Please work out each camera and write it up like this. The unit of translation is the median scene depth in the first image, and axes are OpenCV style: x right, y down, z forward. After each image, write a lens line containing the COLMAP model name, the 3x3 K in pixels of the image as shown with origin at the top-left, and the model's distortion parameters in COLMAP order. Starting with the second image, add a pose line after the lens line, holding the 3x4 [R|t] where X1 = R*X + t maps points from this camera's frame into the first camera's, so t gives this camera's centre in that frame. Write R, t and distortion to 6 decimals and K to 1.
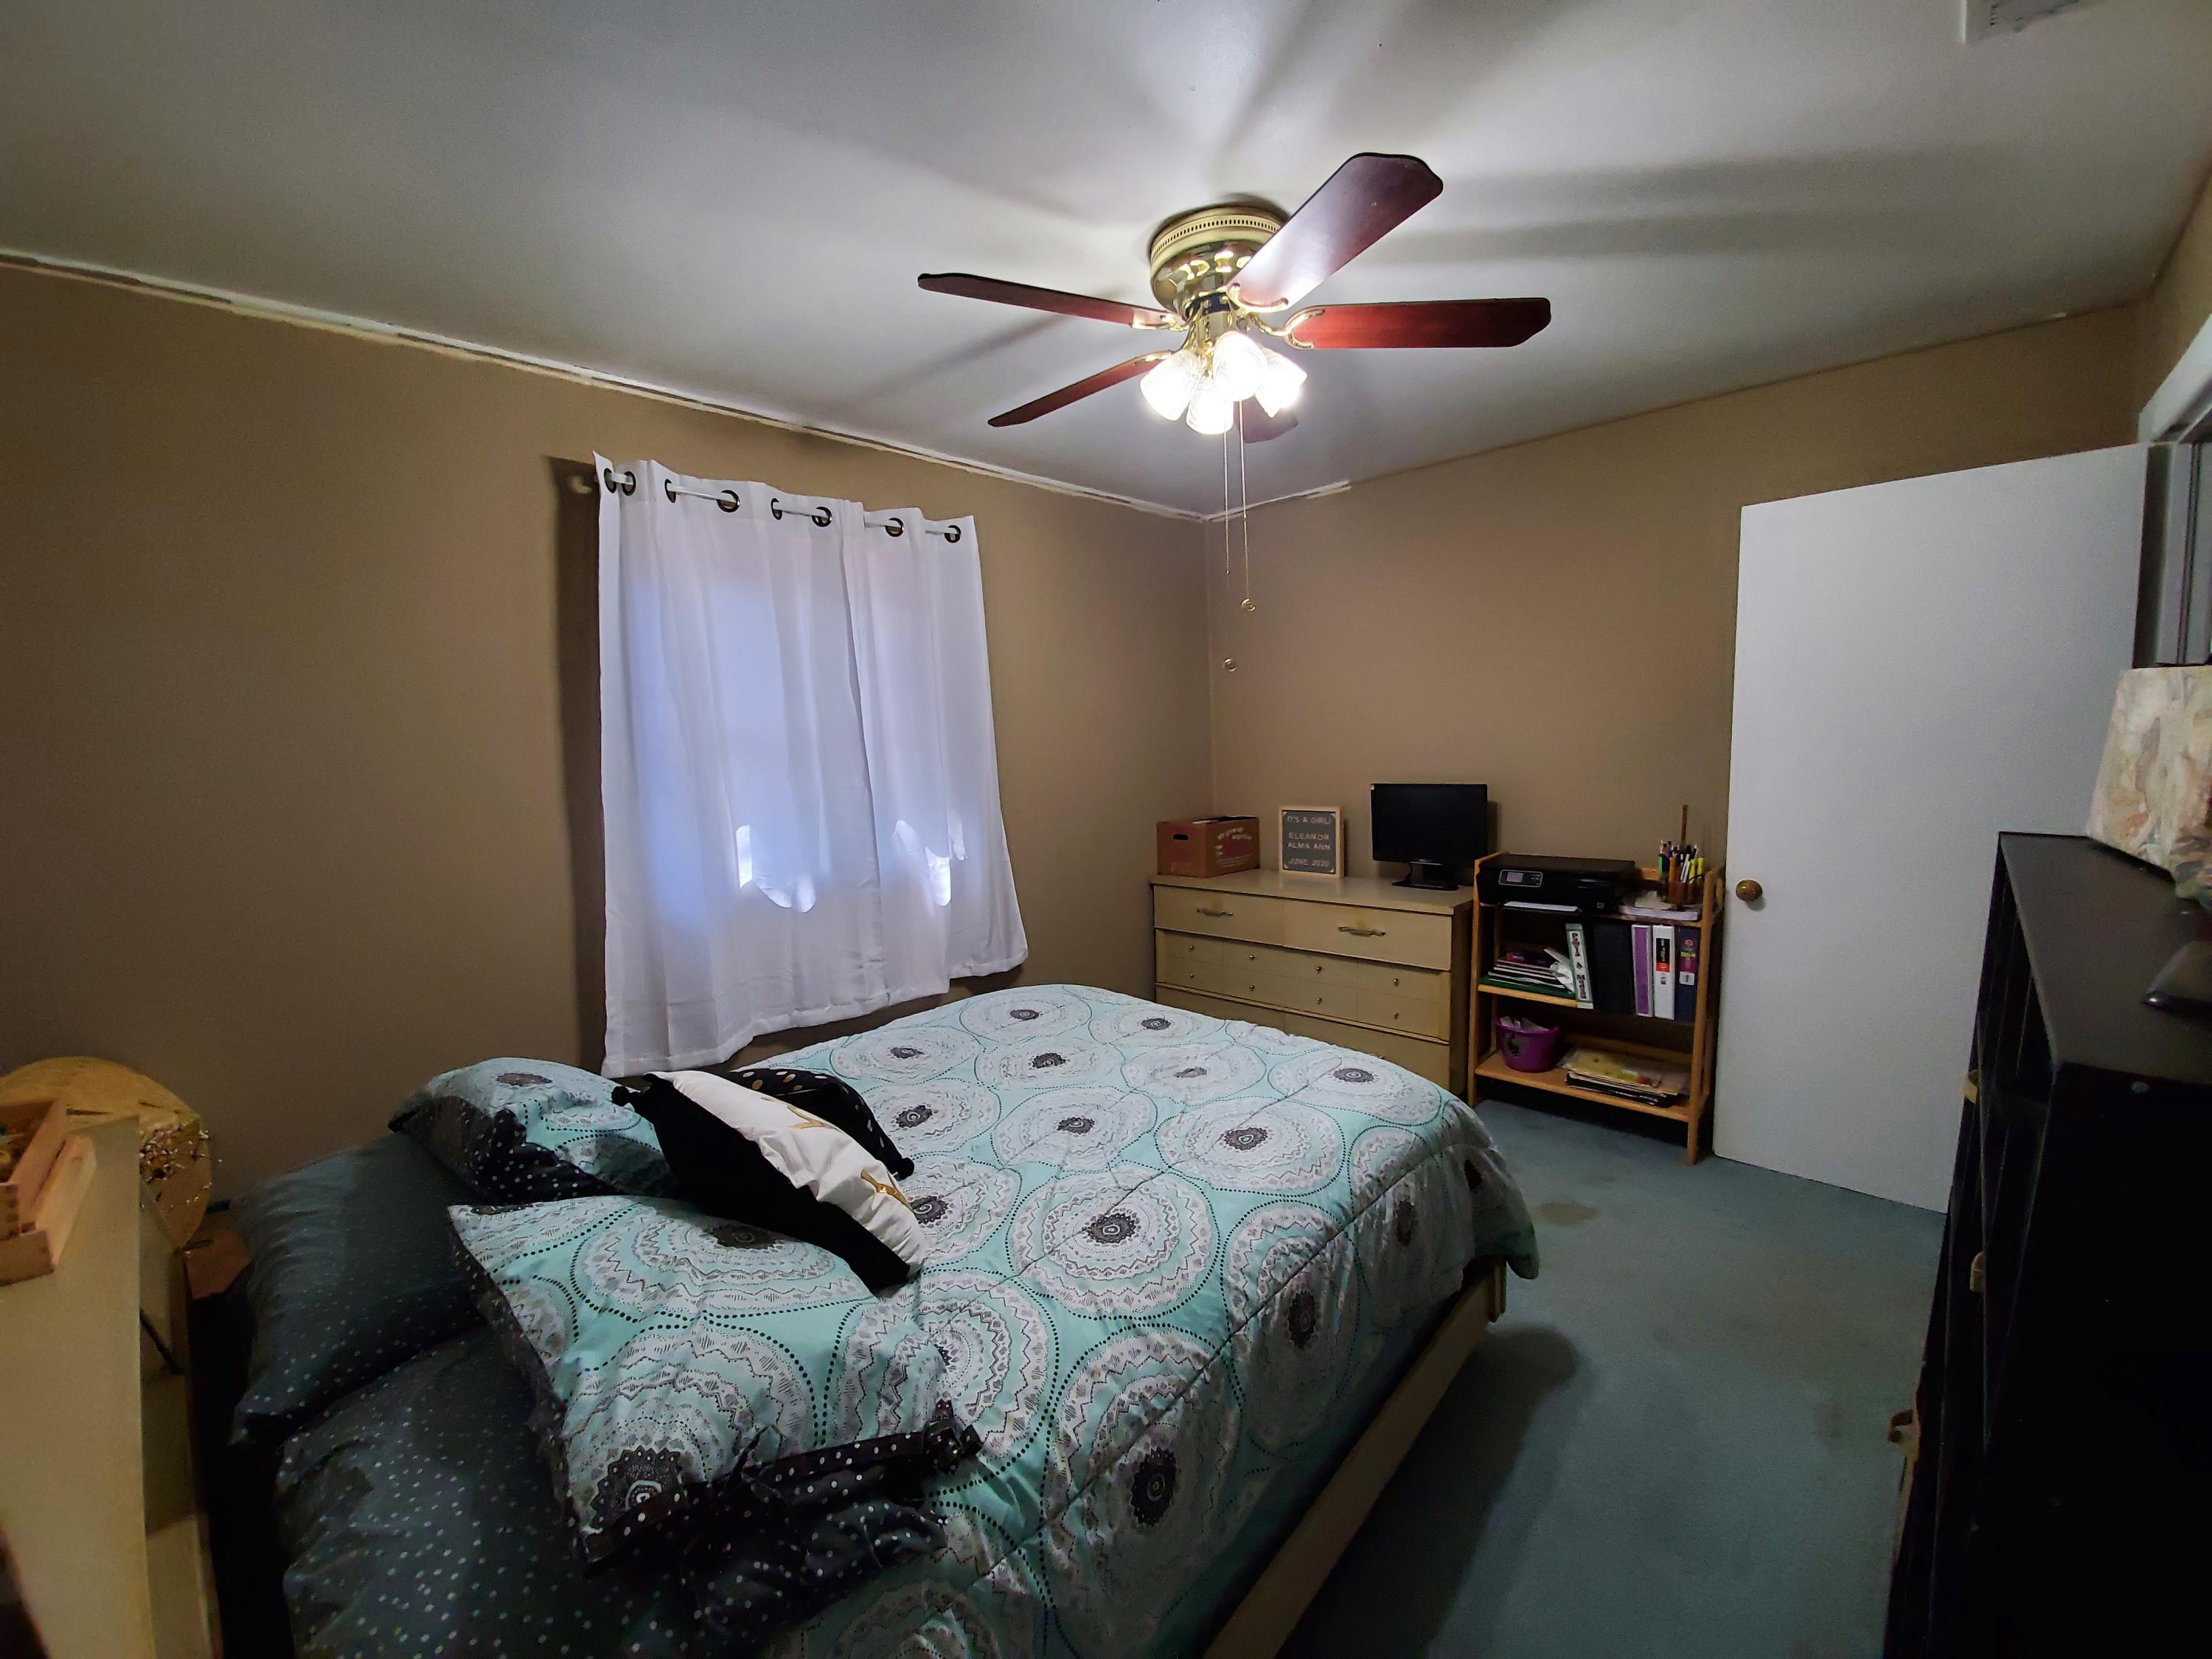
lens RADIAL K [[876.9, 0, 1110.1], [0, 876.9, 849.7], [0, 0, 1]] dist [0.009788, -0.013965]
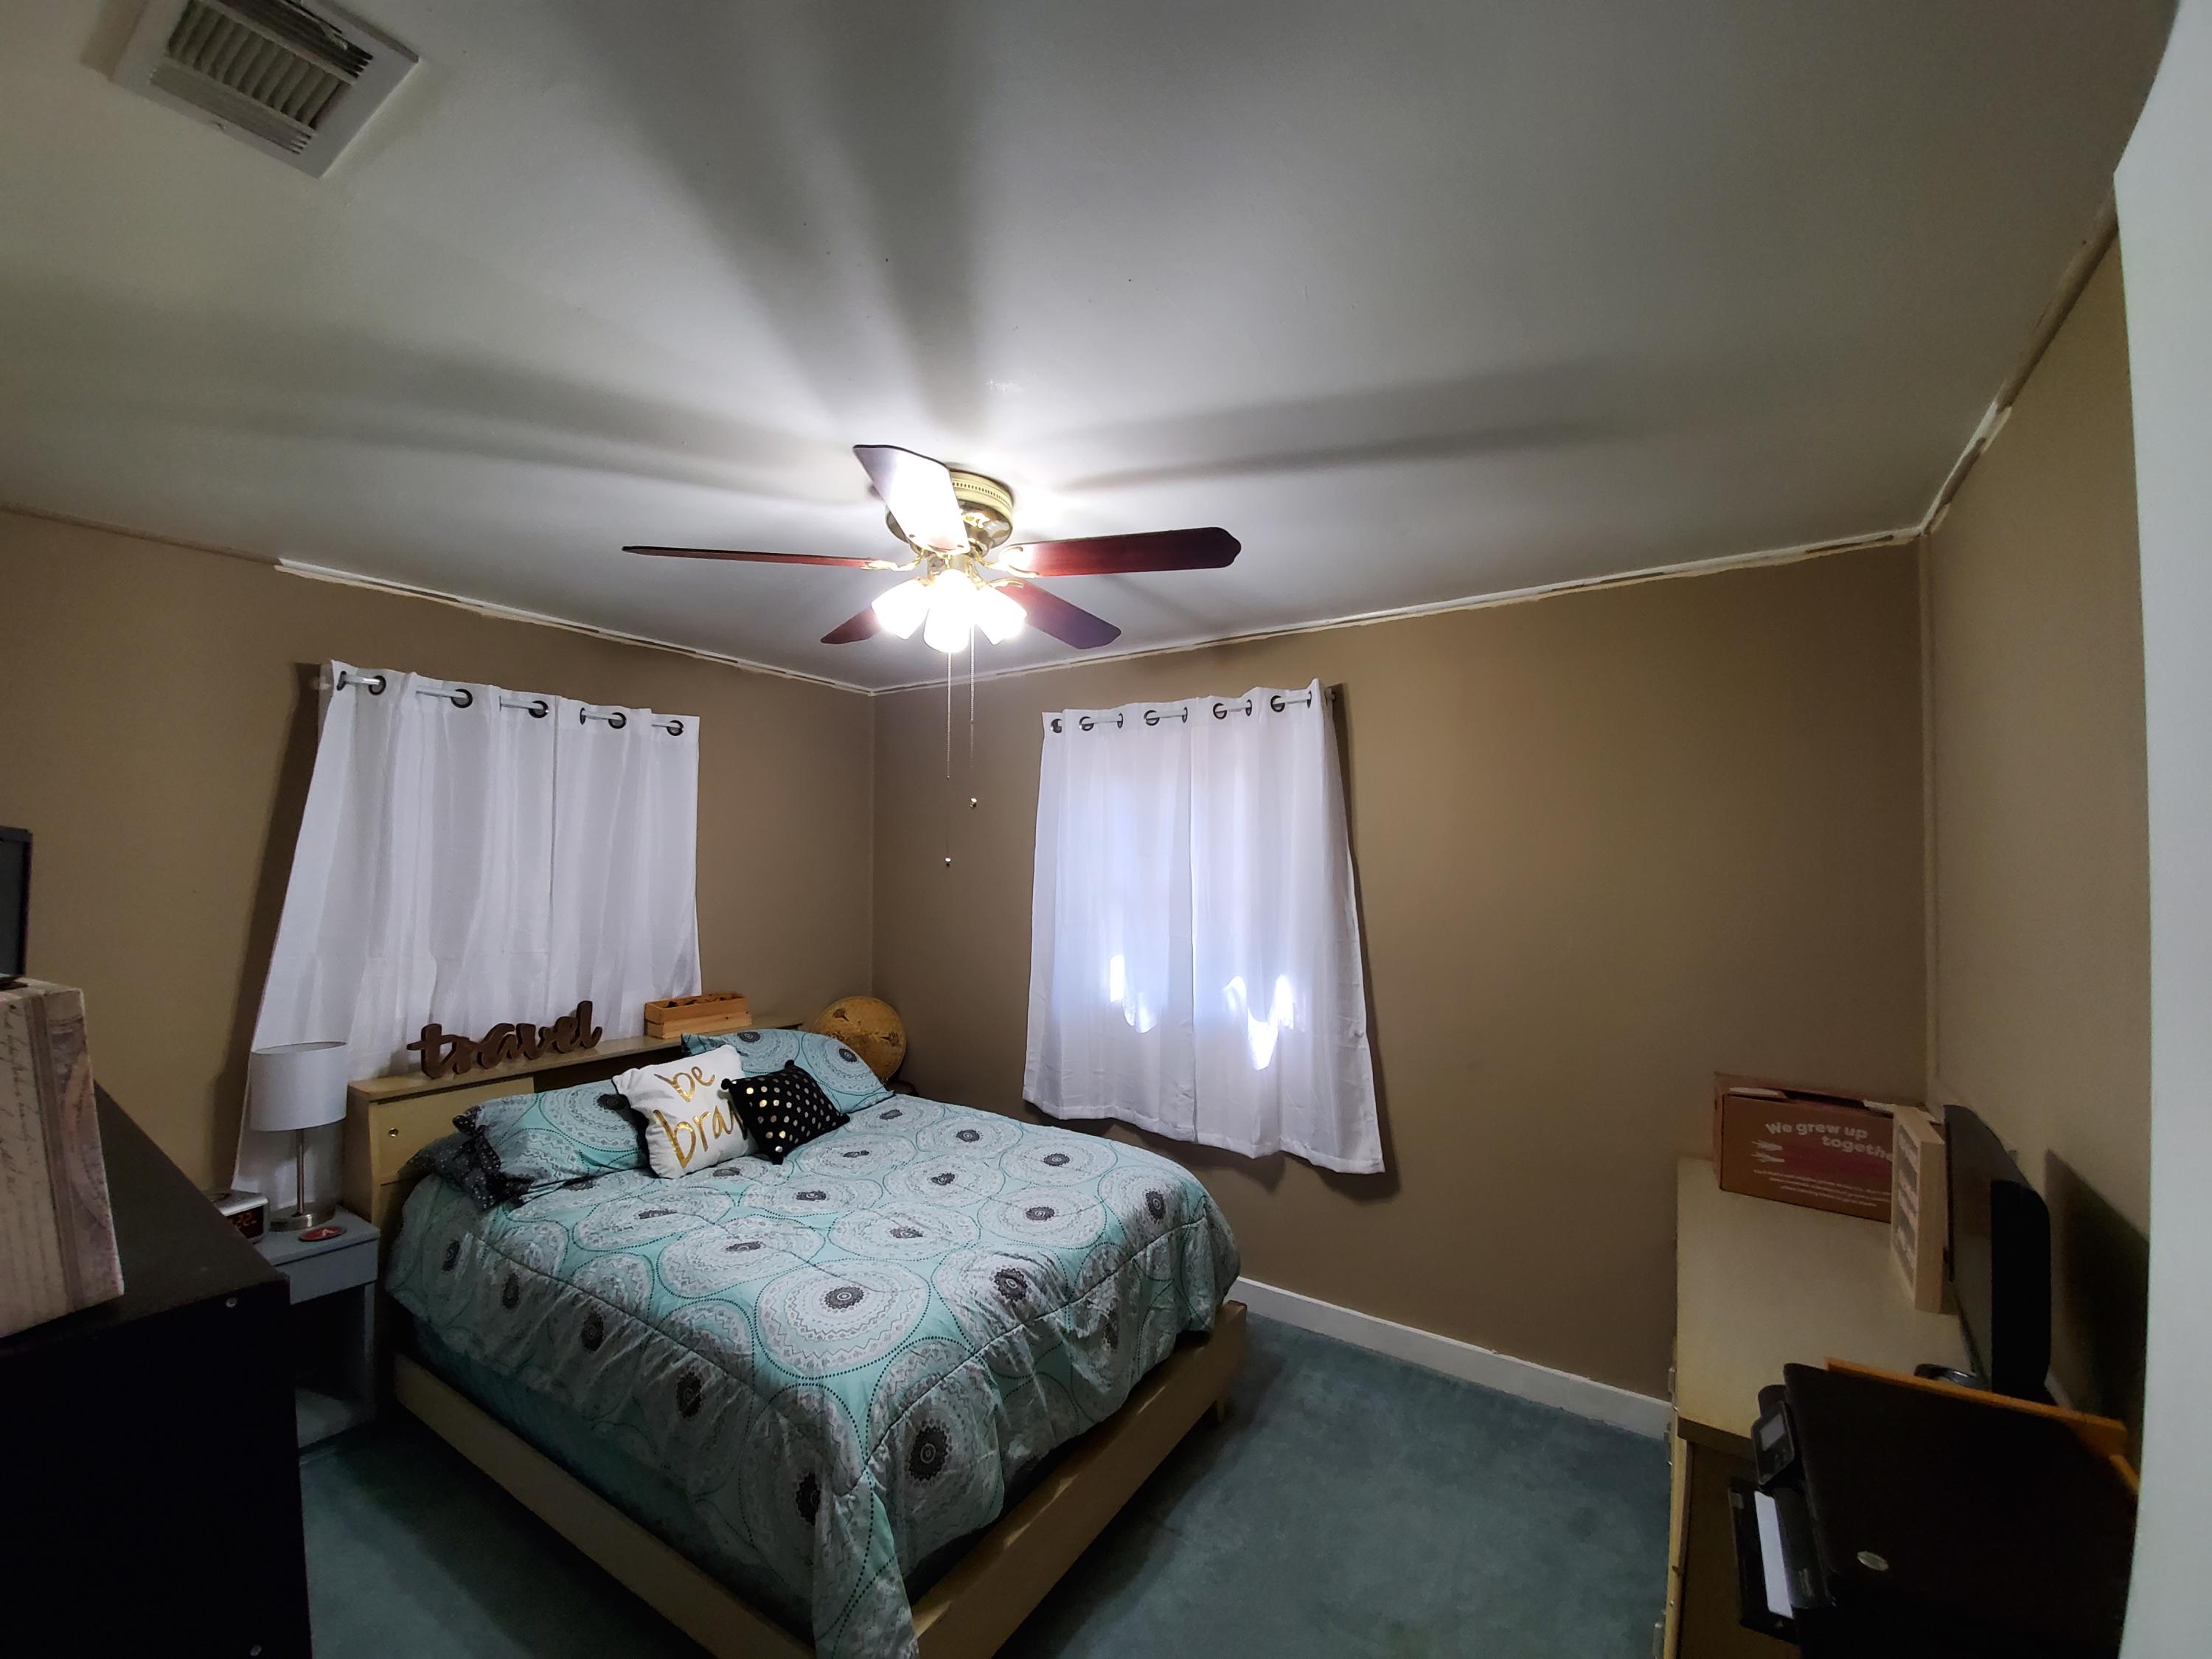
lens RADIAL K [[876.9, 0, 1110.1], [0, 876.9, 849.7], [0, 0, 1]] dist [0.009788, -0.013965]
pose [[0.158086, 0.027291, -0.987048, 1.130229], [-0.150484, 0.988607, 0.003233, -0.239143], [0.975891, 0.148023, 0.160392, 0.962393]]
